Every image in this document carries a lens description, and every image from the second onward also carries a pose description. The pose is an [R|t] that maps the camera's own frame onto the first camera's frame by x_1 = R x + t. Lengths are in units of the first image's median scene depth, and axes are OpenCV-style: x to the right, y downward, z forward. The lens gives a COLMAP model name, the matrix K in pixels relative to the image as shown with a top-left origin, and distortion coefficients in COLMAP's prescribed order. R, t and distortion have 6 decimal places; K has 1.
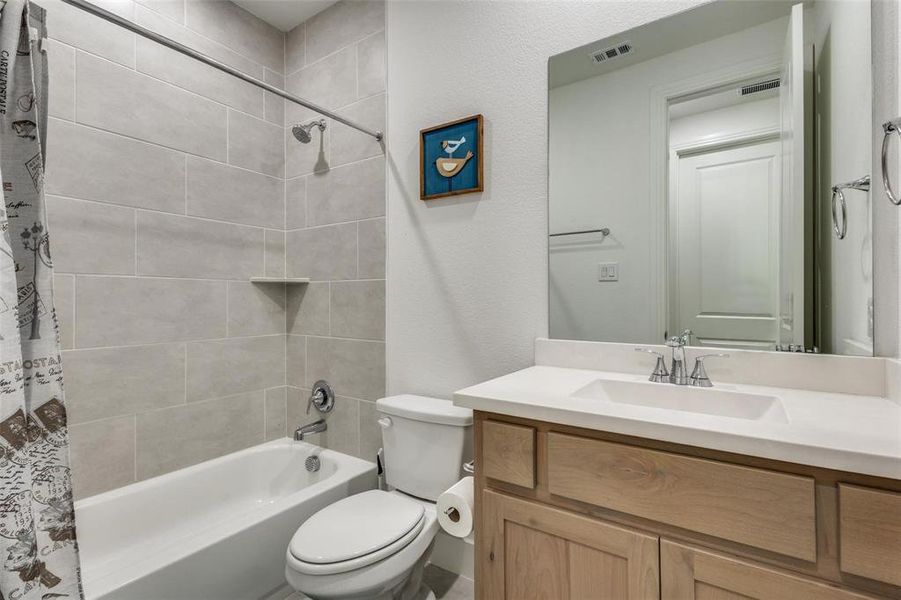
lens RADIAL K [[421.7, 0, 449.6], [0, 421.7, 301.4], [0, 0, 1]] dist [0.003249, -0.003567]
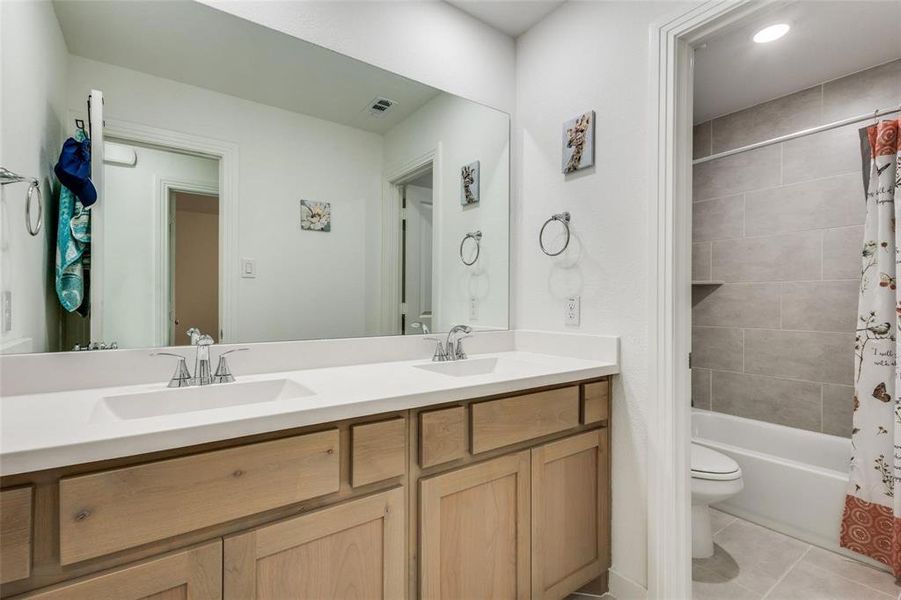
lens RADIAL K [[421.7, 0, 450.0], [0, 421.7, 303.8], [0, 0, 1]] dist [0.003249, -0.003567]
pose [[0.342915, 0.005672, 0.939349, -0.195509], [-0.011611, 0.999931, -0.001799, 0.003561], [-0.939295, -0.010290, 0.342957, 0.132654]]
